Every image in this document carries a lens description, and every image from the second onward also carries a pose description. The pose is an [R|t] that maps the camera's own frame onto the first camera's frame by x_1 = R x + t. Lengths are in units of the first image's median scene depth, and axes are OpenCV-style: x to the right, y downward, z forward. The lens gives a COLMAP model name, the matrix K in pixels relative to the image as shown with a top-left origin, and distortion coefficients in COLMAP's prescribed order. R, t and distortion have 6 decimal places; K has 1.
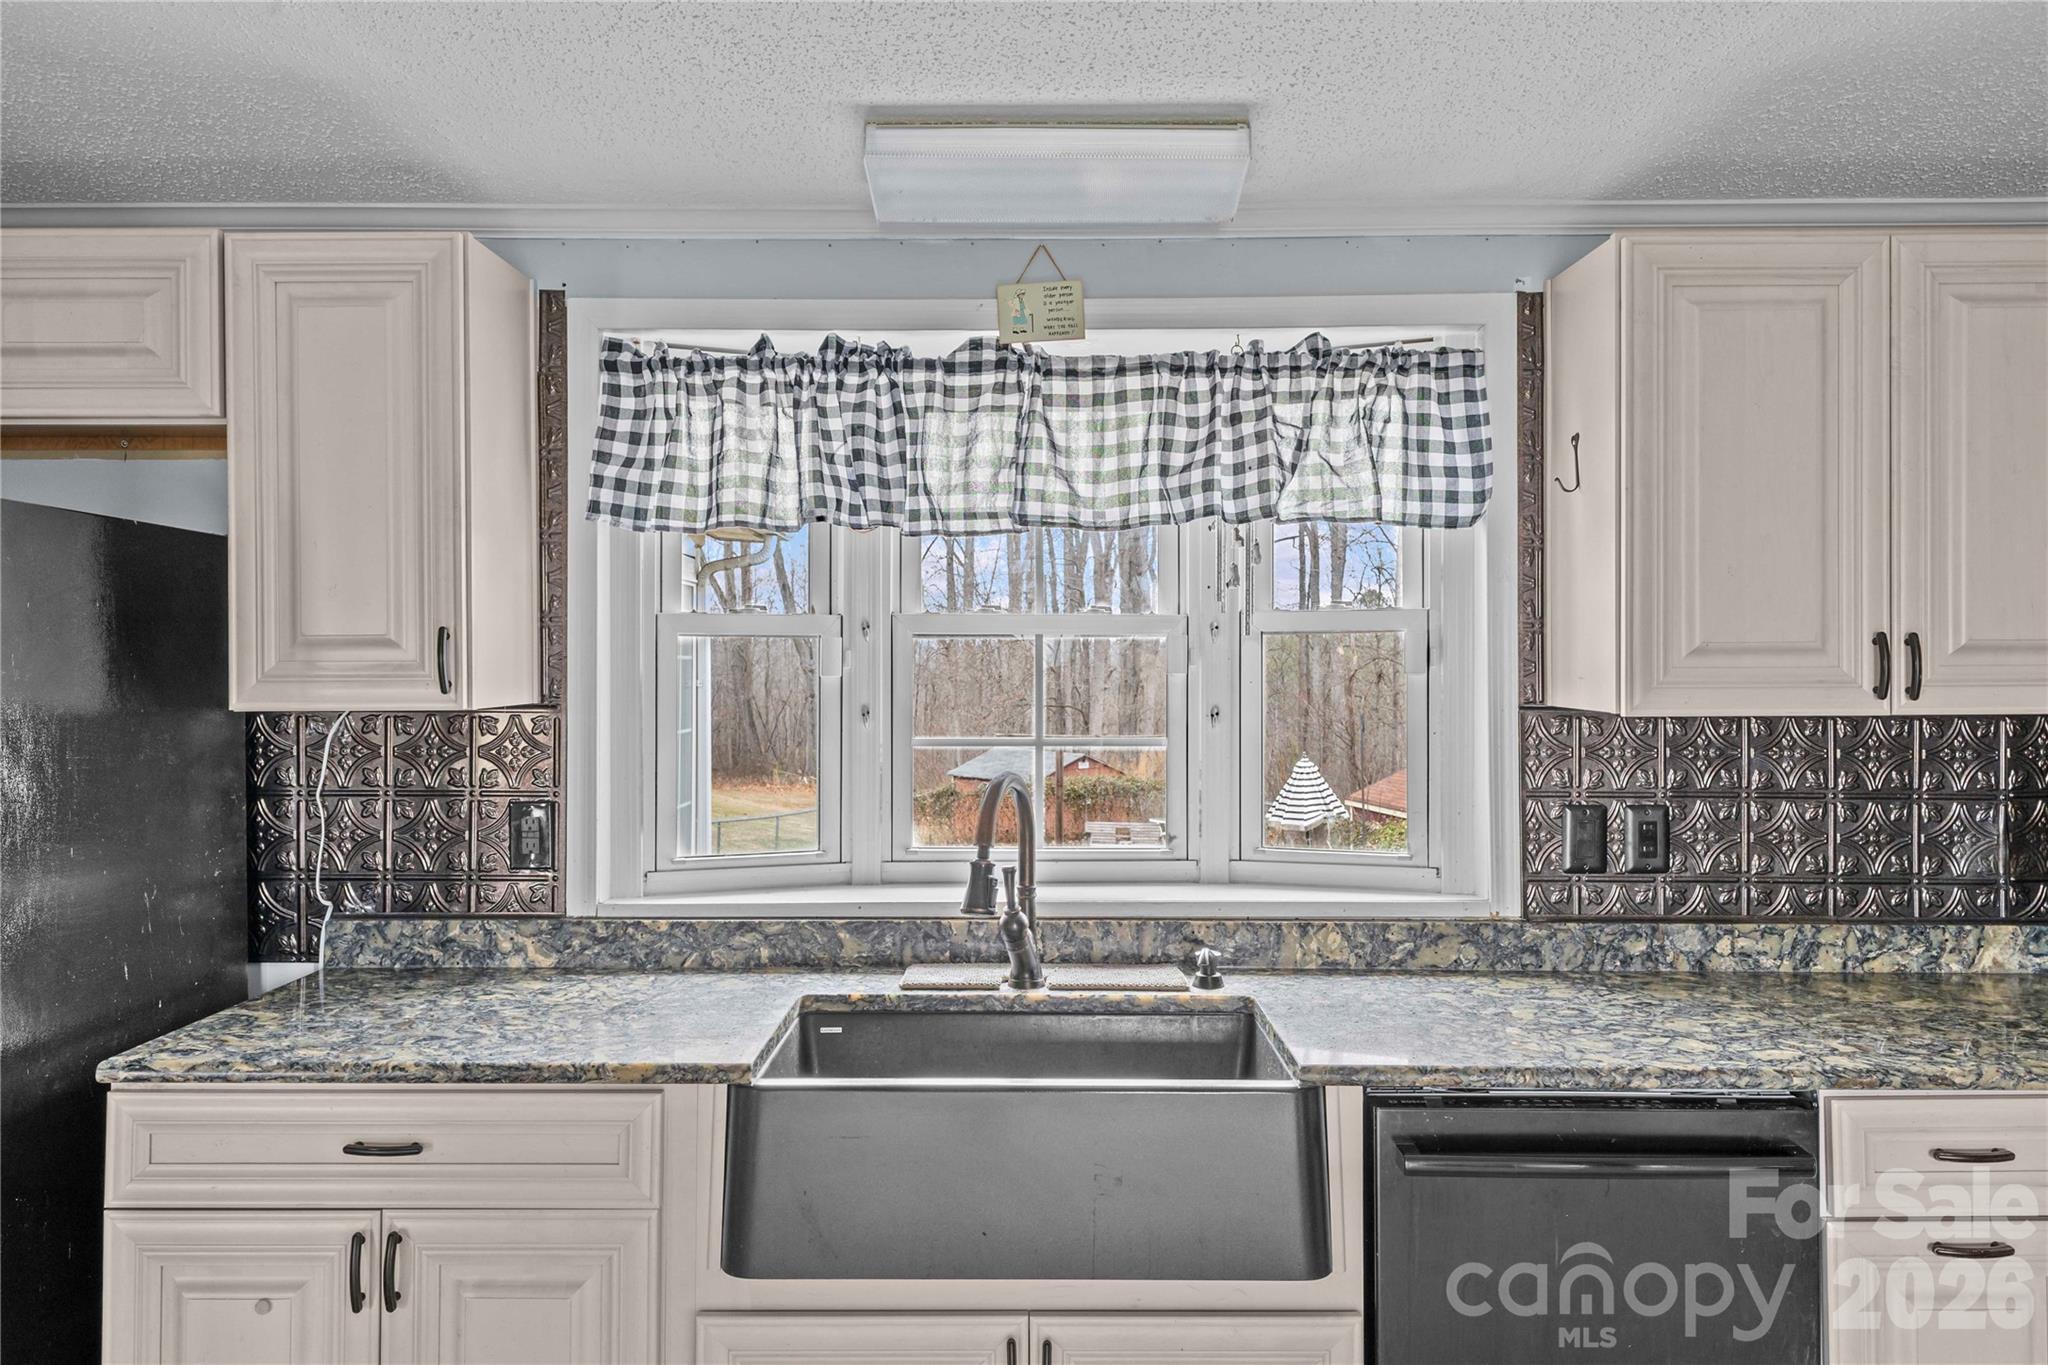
lens RADIAL K [[1424.2, 0, 1025.9], [0, 1424.2, 657.9], [0, 0, 1]] dist [0.031326, -0.025482]
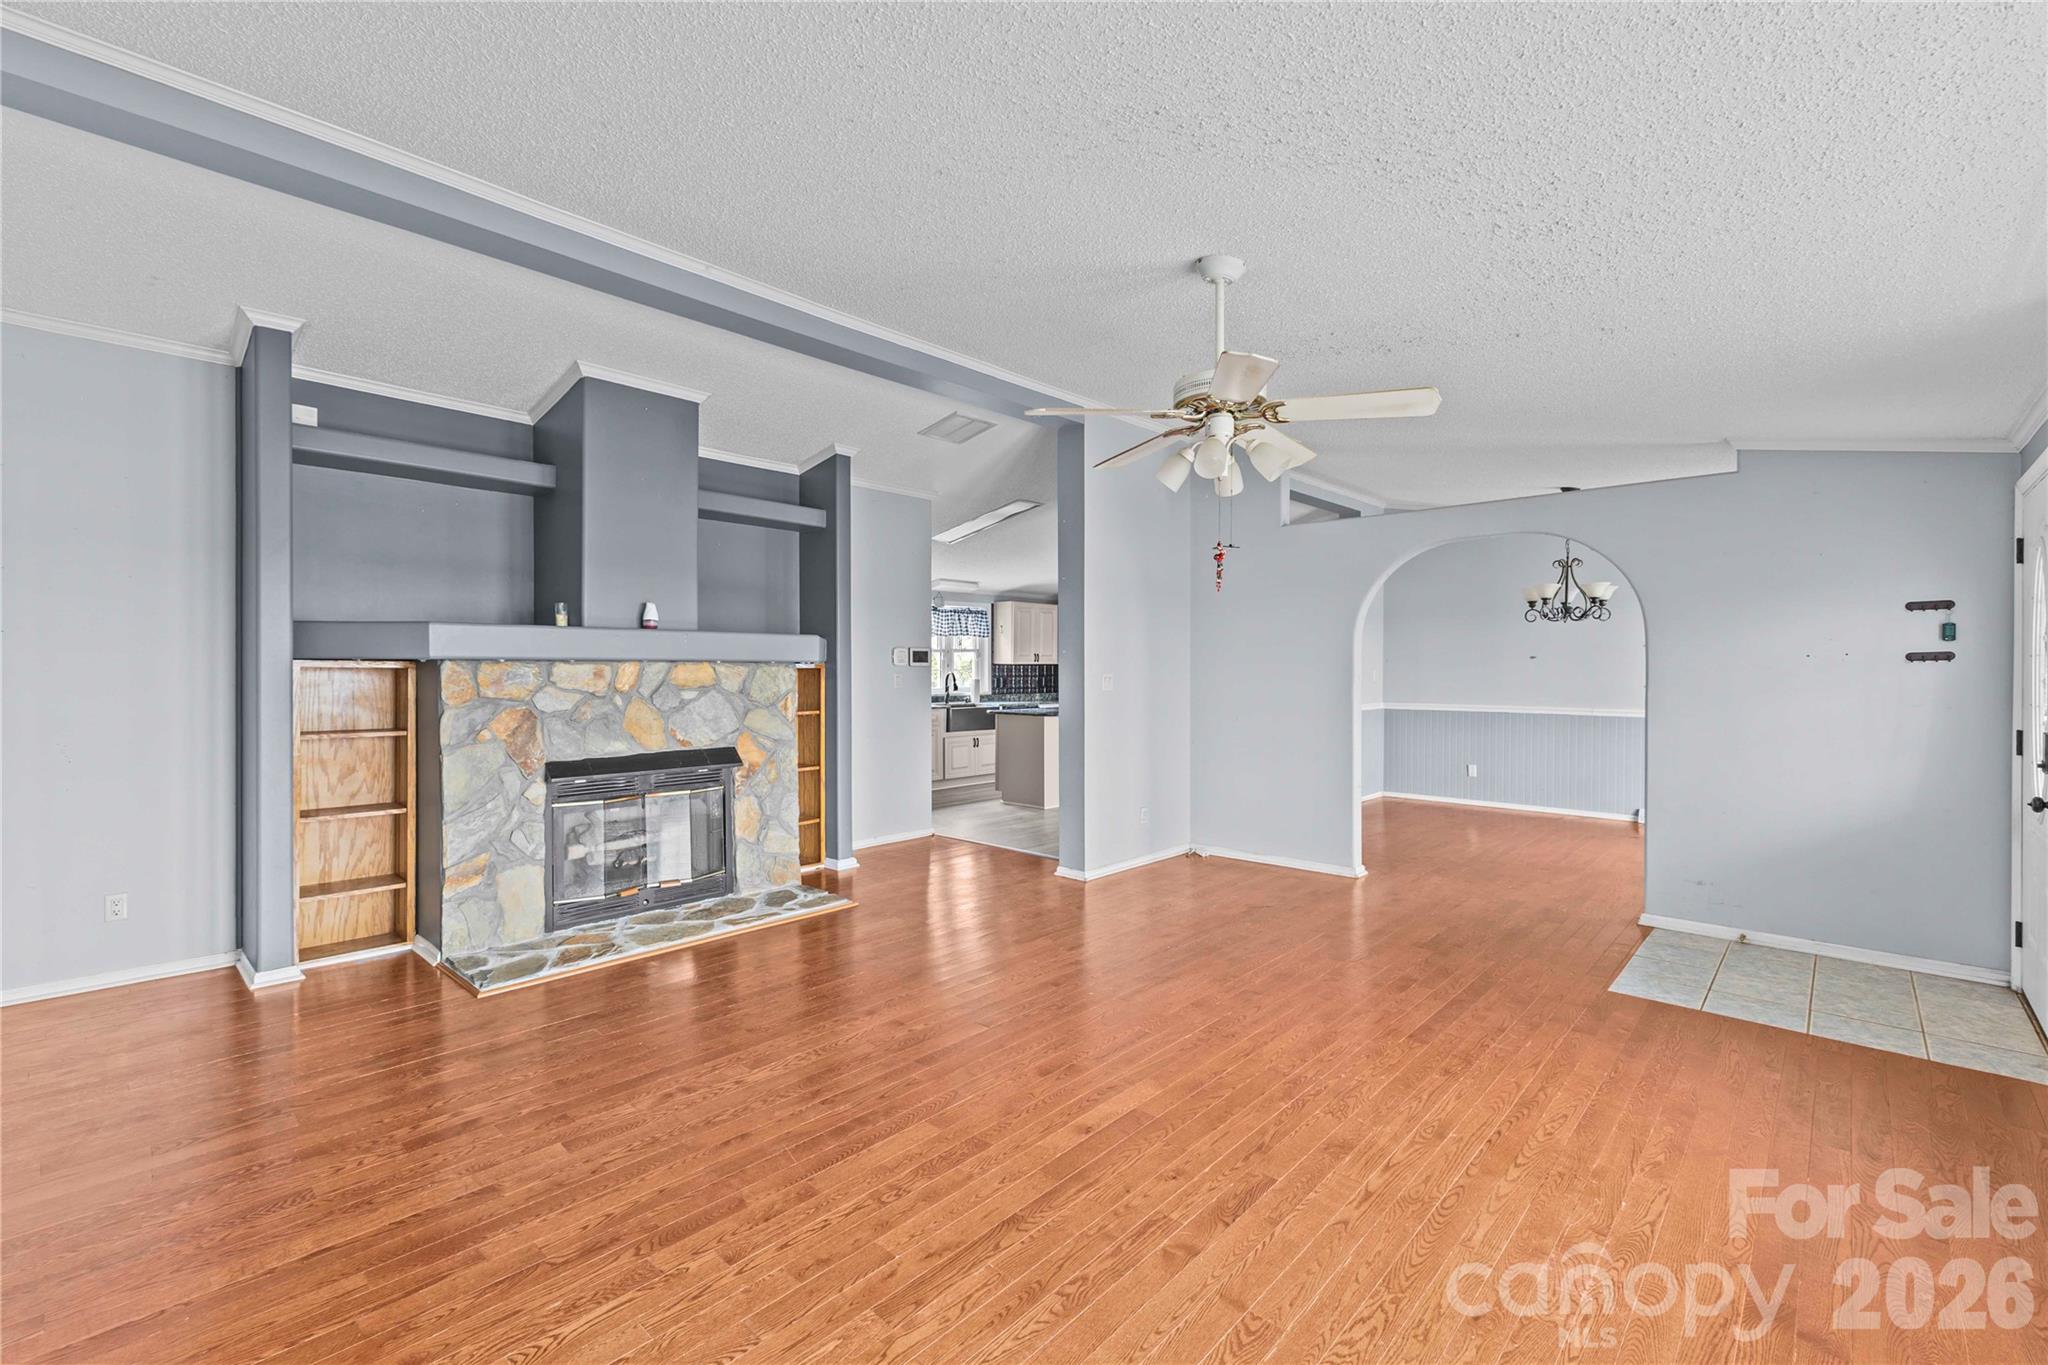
lens RADIAL K [[873.9, 0, 1019.1], [0, 873.9, 678.4], [0, 0, 1]] dist [0.005165, 0.000688]
pose [[0.682739, -0.003670, 0.730653, -2.662340], [-0.005294, 0.999936, 0.009970, 0.063560], [-0.730643, -0.010674, 0.682676, -1.992926]]
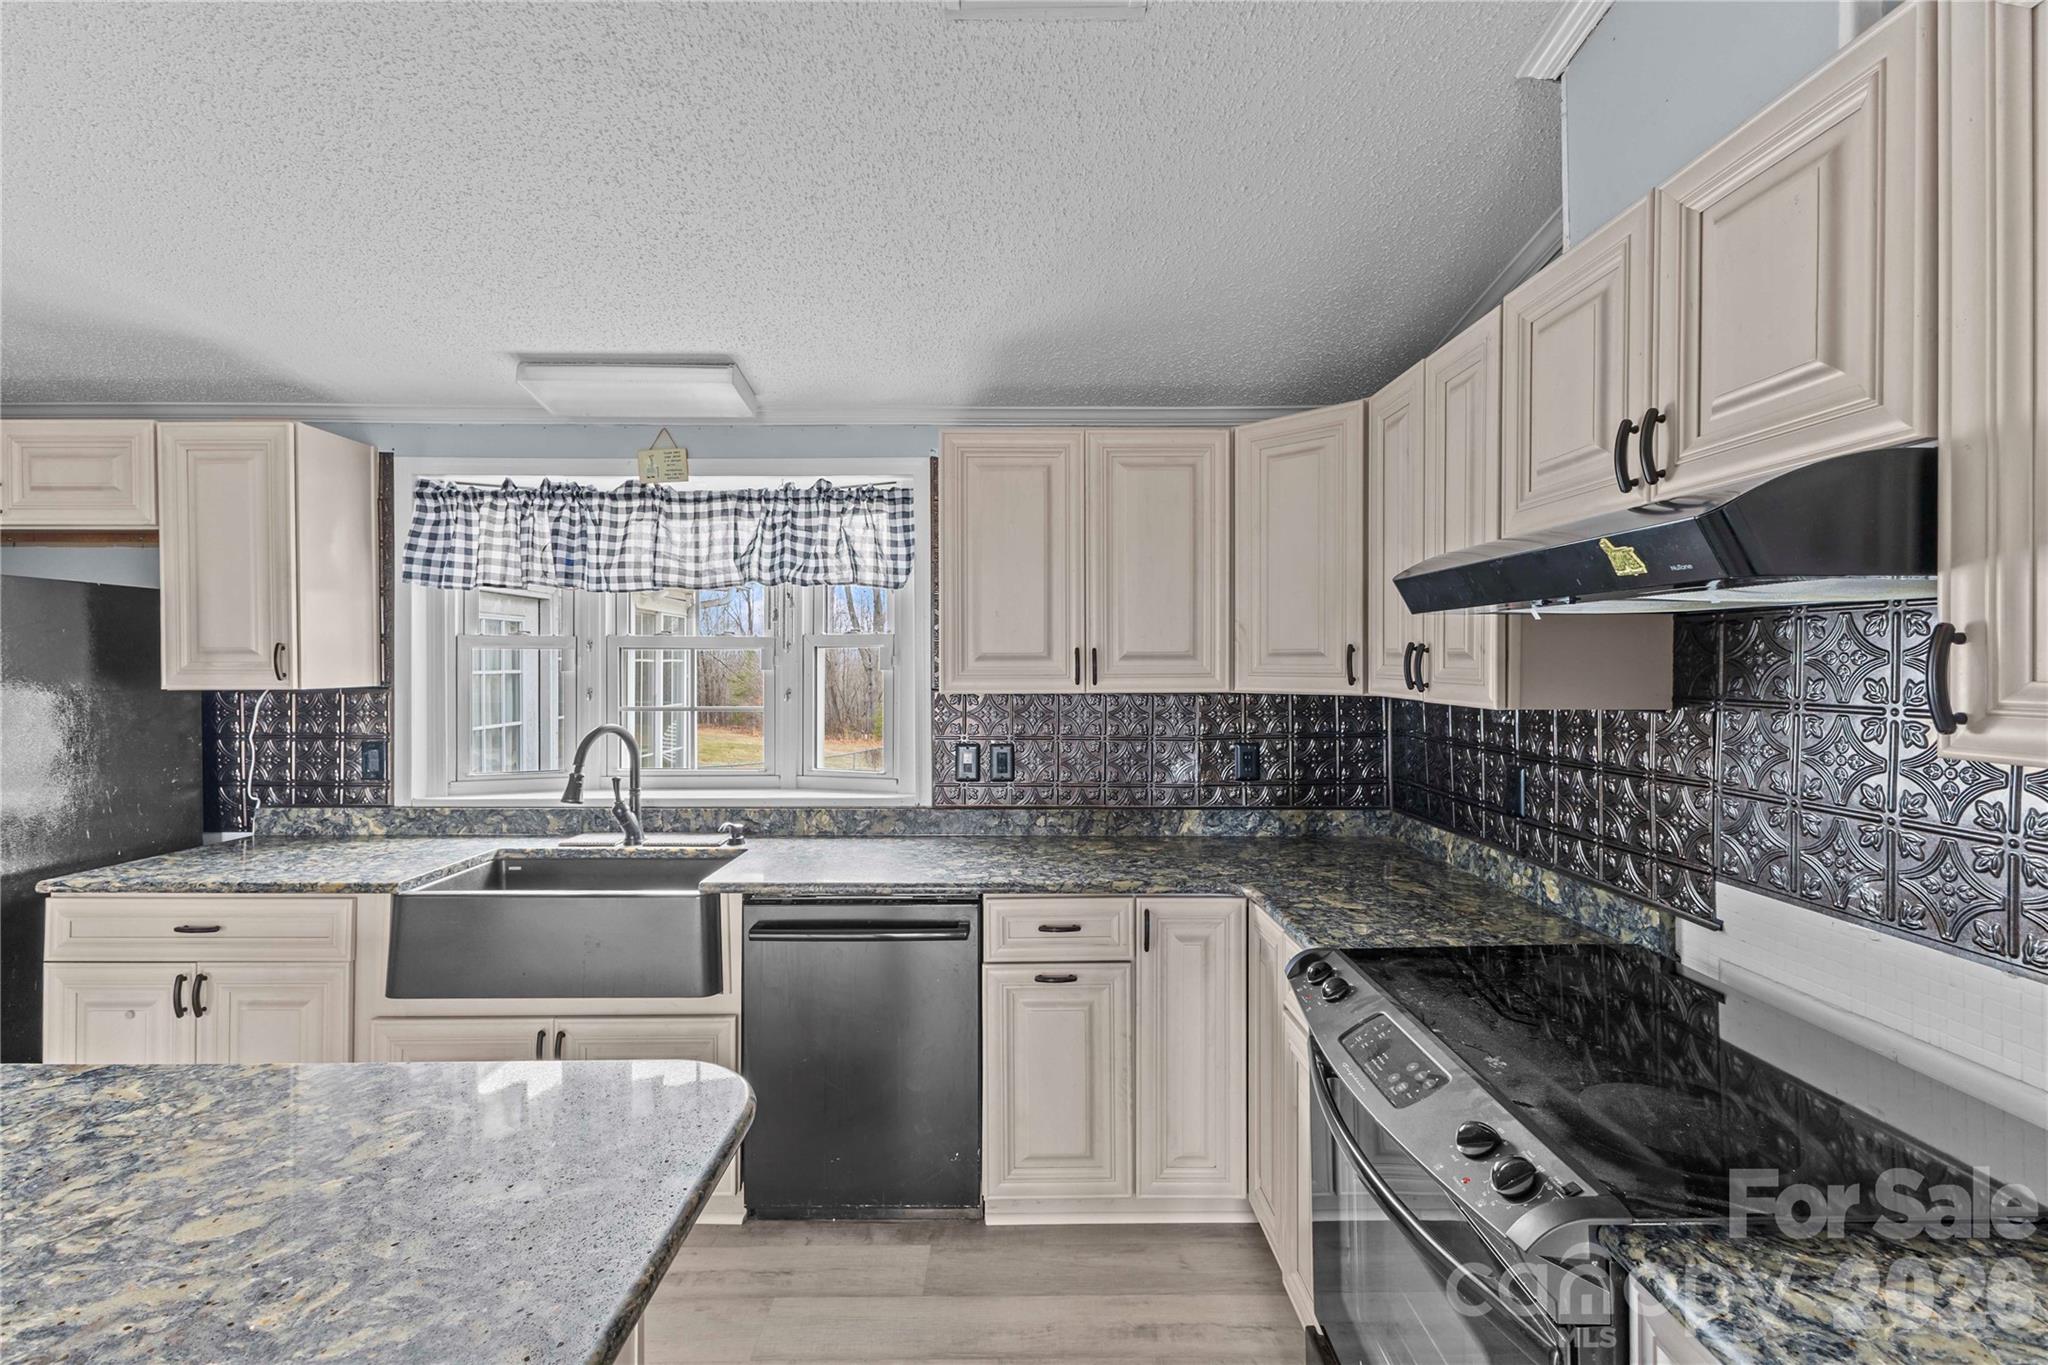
lens RADIAL K [[882.4, 0, 1031.5], [0, 882.4, 668.1], [0, 0, 1]] dist [0.003977, 0.000364]
pose [[0.999898, 0.001984, 0.014170, 0.456236], [-0.002087, 0.999971, 0.007287, -0.000152], [-0.014156, -0.007315, 0.999873, -0.107038]]
